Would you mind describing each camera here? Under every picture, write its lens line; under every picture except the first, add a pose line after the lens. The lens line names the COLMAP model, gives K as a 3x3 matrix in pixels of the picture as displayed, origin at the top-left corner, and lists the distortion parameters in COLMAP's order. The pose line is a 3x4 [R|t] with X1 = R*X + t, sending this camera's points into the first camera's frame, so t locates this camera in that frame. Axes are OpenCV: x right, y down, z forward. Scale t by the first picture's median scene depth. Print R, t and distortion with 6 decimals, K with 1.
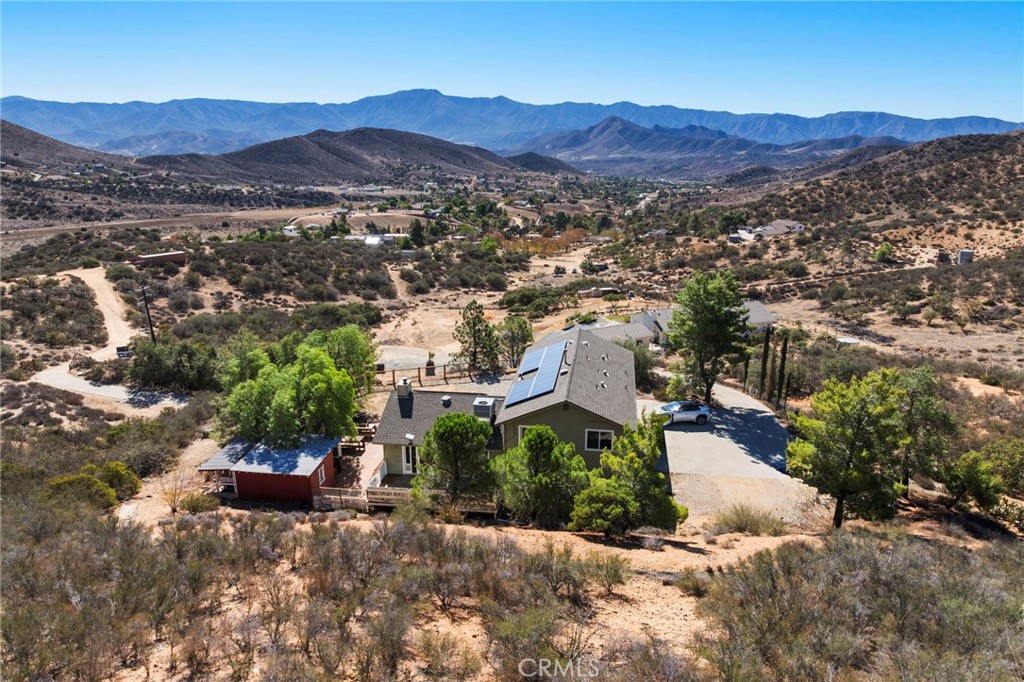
lens RADIAL K [[440.1, 0, 513.6], [0, 440.1, 341.2], [0, 0, 1]] dist [-0.002149, -0.000247]
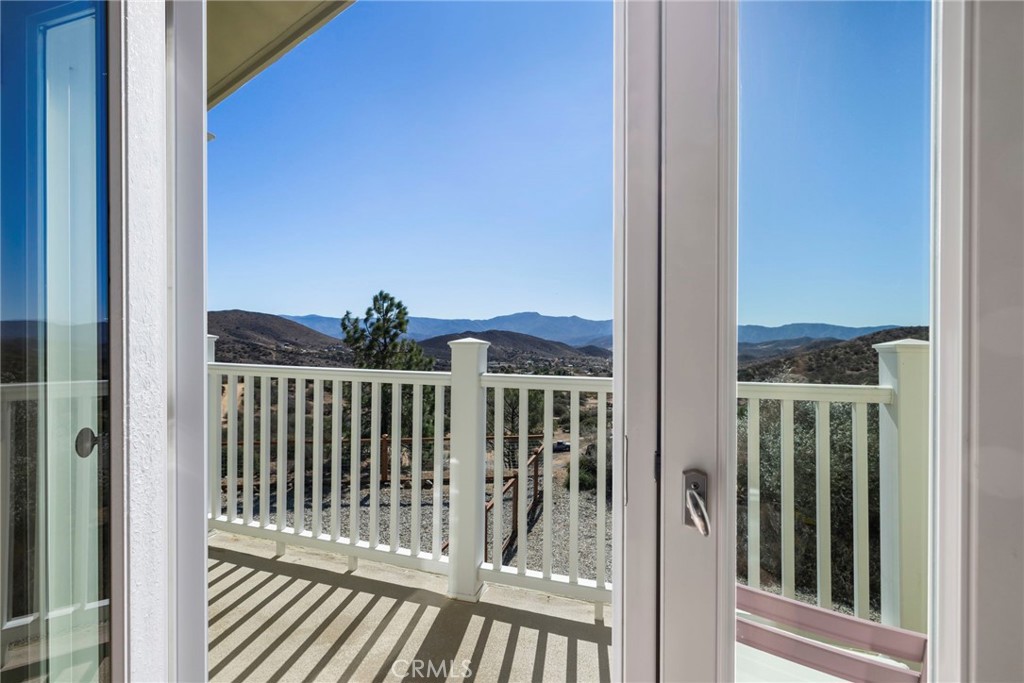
lens RADIAL K [[440.1, 0, 510.8], [0, 440.1, 343.6], [0, 0, 1]] dist [-0.002149, -0.000247]
pose [[0.992796, 0.022401, -0.117708, -0.062638], [-0.049987, 0.970233, -0.236959, -0.030412], [0.108896, 0.241136, 0.964363, -0.578373]]
